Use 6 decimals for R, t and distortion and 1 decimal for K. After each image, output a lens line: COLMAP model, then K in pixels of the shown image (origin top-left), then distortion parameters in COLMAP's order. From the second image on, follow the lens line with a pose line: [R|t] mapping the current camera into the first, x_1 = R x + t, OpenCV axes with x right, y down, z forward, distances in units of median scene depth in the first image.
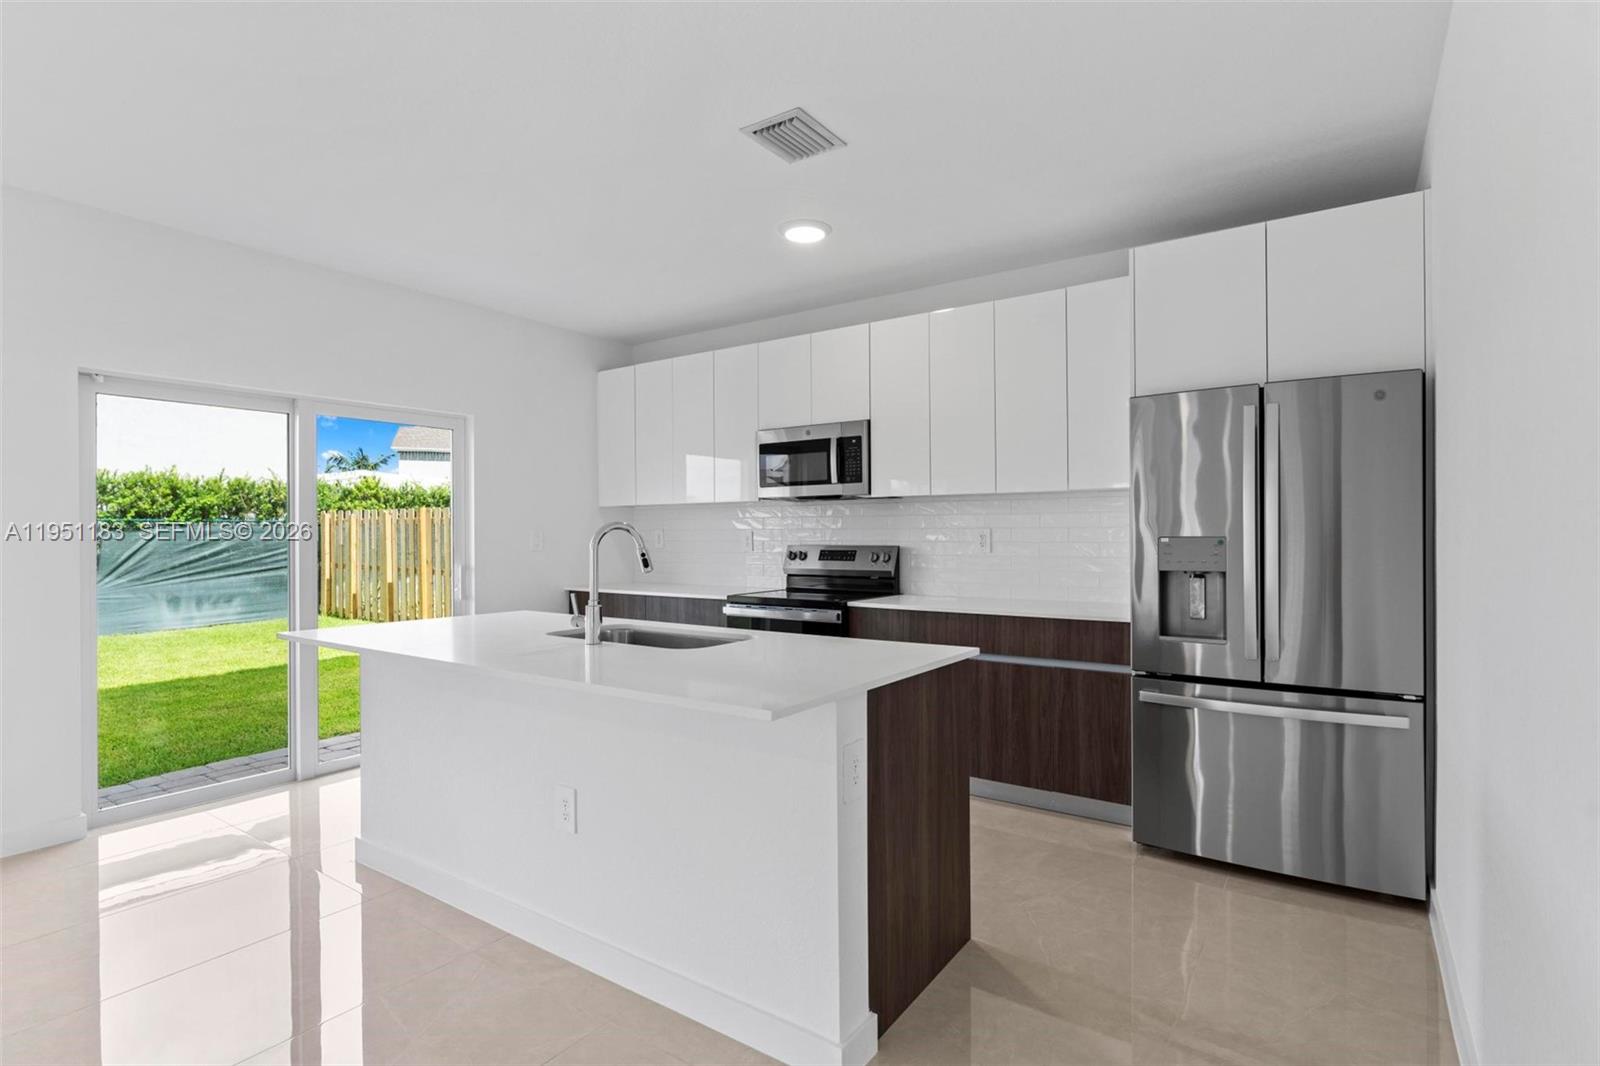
lens RADIAL K [[787.3, 0, 800.9], [0, 787.3, 527.7], [0, 0, 1]] dist [-0.011559, 0.000704]
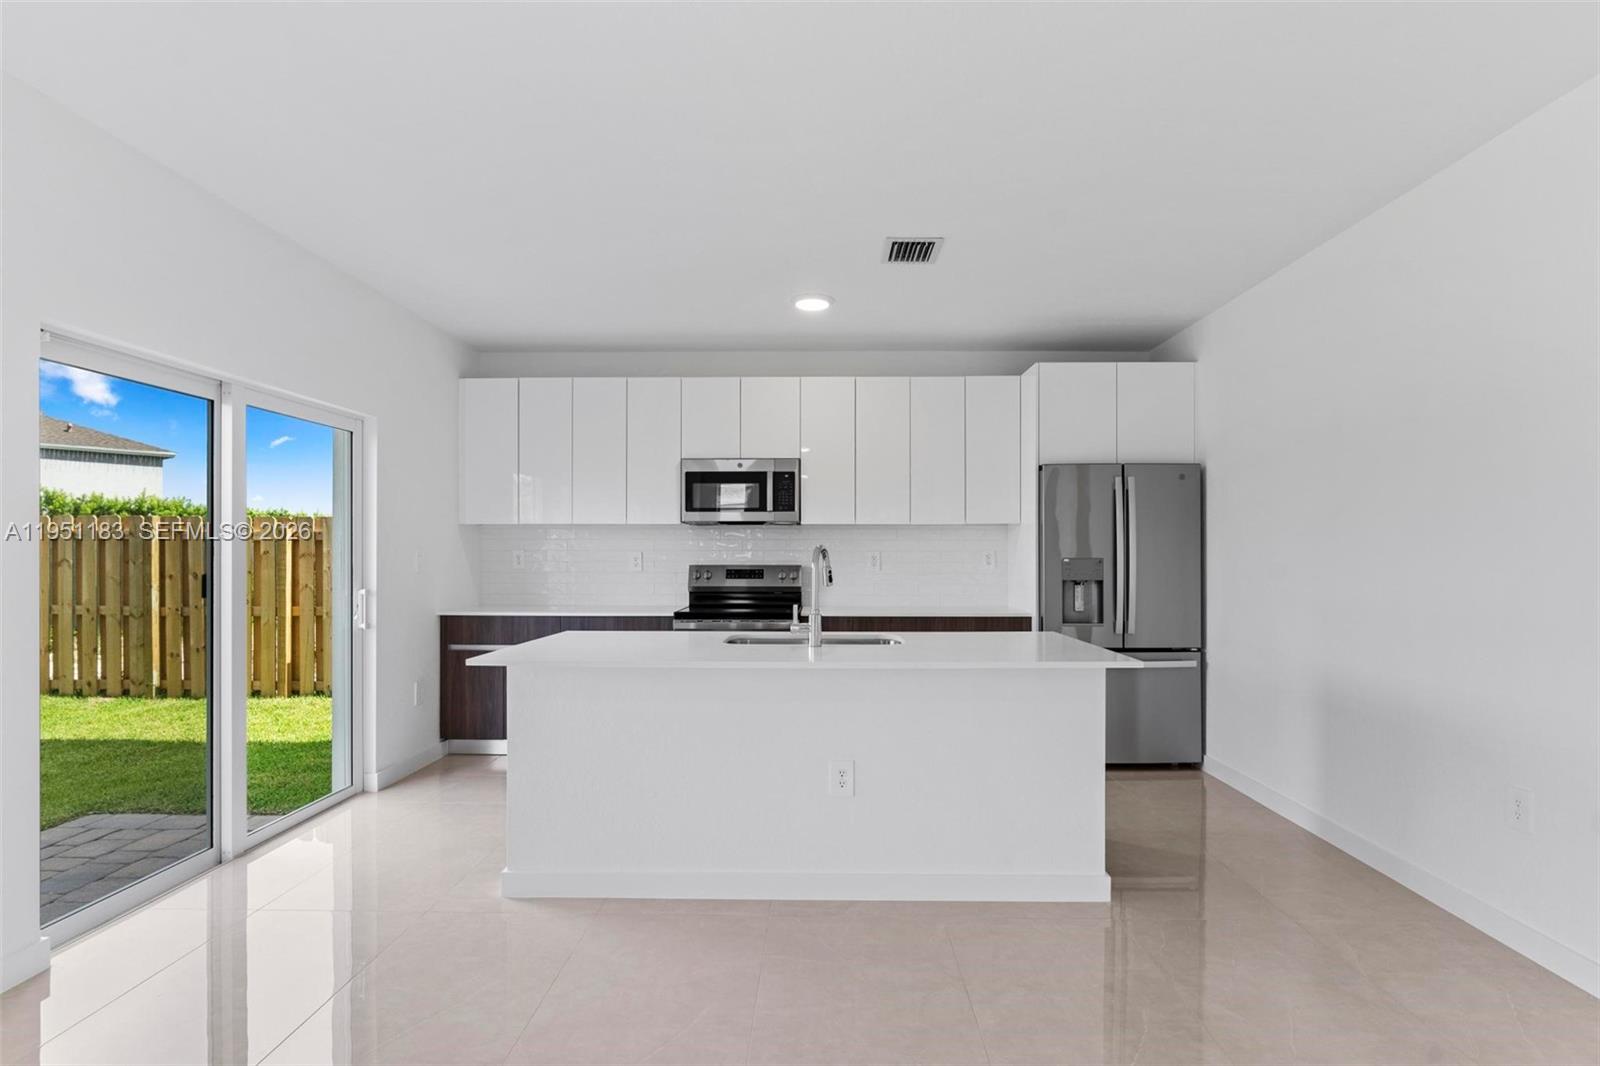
lens RADIAL K [[787.3, 0, 817.8], [0, 787.3, 548.6], [0, 0, 1]] dist [-0.011559, 0.000704]
pose [[0.828315, 0.009674, 0.560179, -0.553480], [-0.009177, 0.999951, -0.003699, 0.002030], [-0.560187, -0.002077, 0.828364, 0.003562]]
